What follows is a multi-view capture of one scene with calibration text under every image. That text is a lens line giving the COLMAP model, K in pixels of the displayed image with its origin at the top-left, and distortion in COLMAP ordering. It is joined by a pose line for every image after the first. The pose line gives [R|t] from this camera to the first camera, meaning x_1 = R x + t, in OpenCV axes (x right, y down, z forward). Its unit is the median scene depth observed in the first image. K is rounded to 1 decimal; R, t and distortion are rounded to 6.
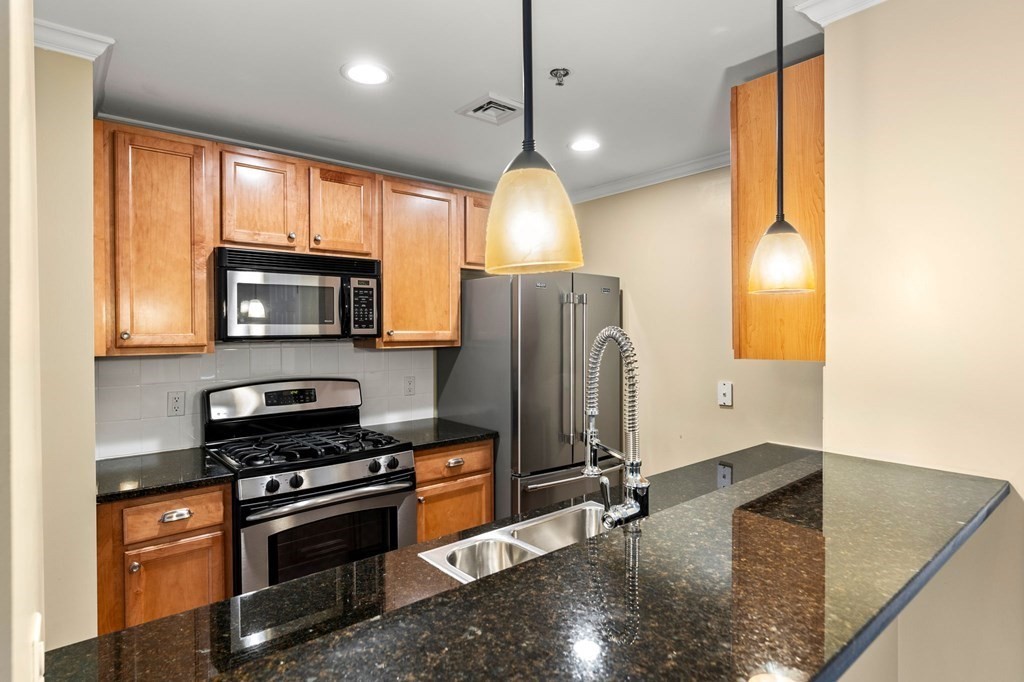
lens RADIAL K [[548.7, 0, 513.6], [0, 548.7, 337.3], [0, 0, 1]] dist [0.000557, 0.000214]
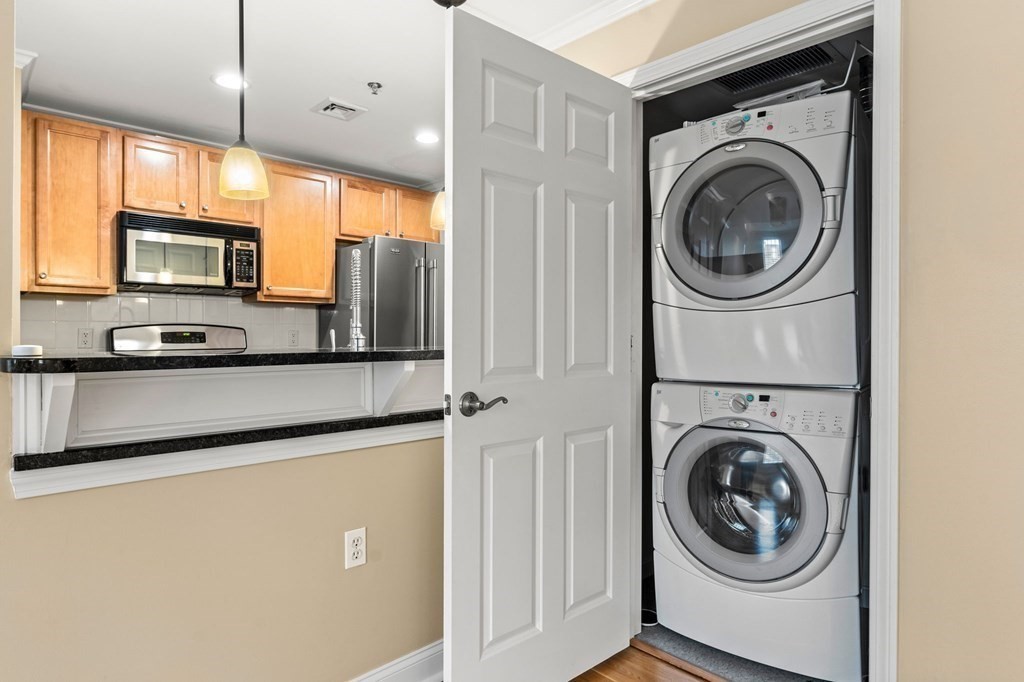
lens RADIAL K [[586.4, 0, 512.0], [0, 586.4, 341.0], [0, 0, 1]] dist [-0.002315, -0.000596]
pose [[0.998216, 0.005468, 0.059448, 0.260640], [-0.005144, 0.999971, -0.005602, 0.126016], [-0.059477, 0.005286, 0.998216, -0.366554]]
